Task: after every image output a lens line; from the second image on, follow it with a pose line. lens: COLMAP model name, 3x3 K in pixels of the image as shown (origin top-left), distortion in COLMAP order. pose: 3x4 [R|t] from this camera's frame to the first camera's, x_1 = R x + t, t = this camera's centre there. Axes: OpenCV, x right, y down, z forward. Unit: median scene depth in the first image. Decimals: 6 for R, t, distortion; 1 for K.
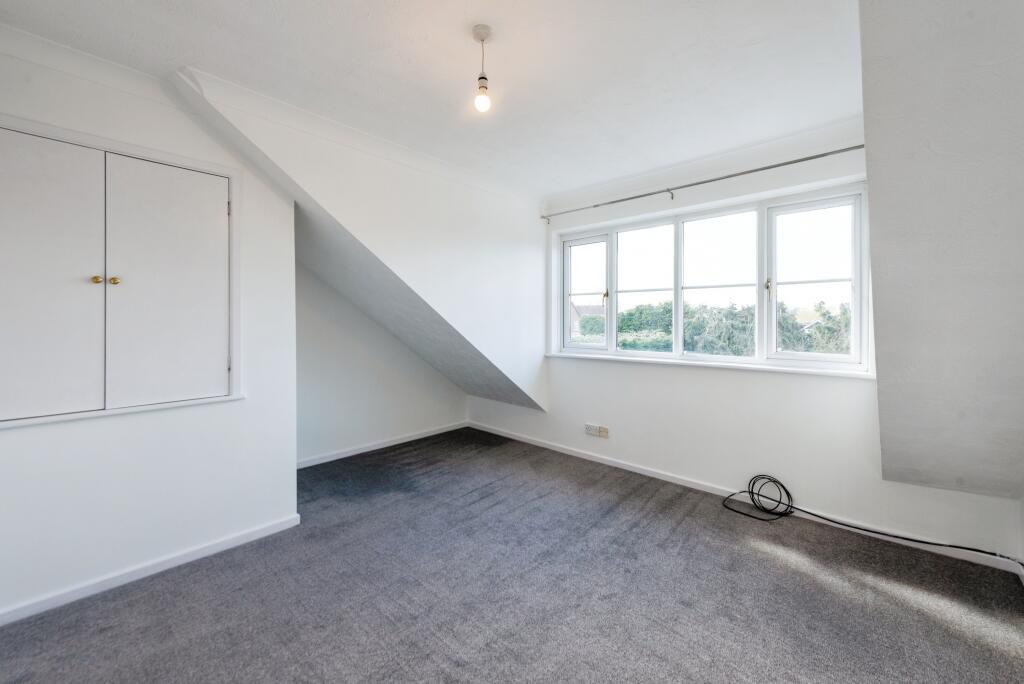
lens RADIAL K [[404.0, 0, 513.3], [0, 404.0, 329.3], [0, 0, 1]] dist [0.002678, 0.000150]
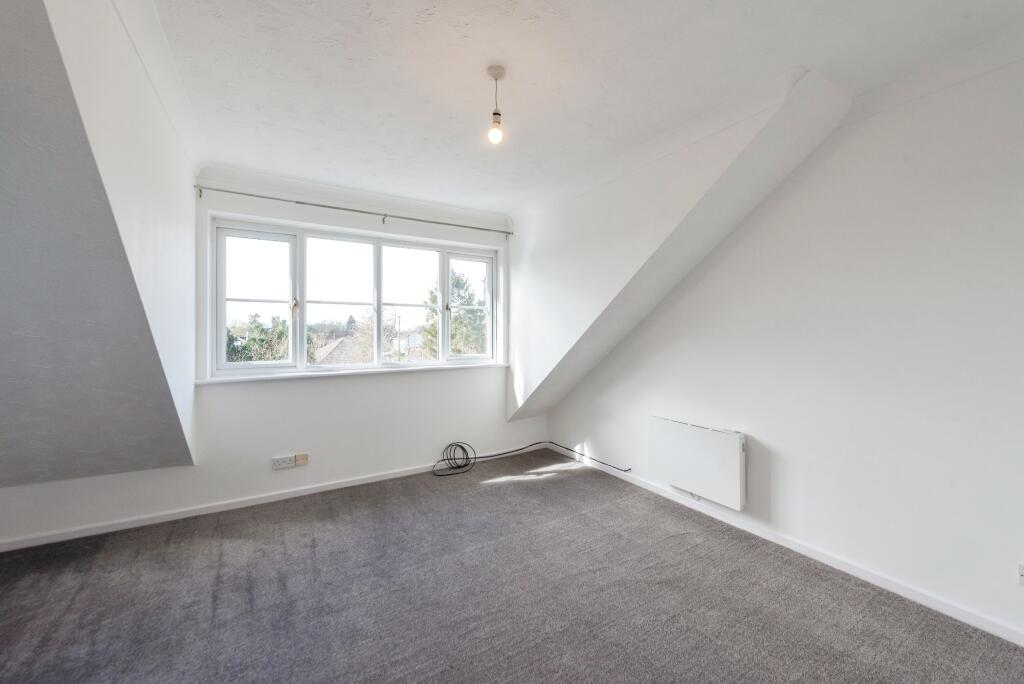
lens RADIAL K [[416.0, 0, 512.0], [0, 416.0, 342.0], [0, 0, 1]] dist [-0.001475, -0.000471]
pose [[0.262425, -0.015459, 0.964829, -0.584869], [0.029194, 0.999541, 0.008074, 0.003984], [-0.964511, 0.026048, 0.262756, 0.345752]]
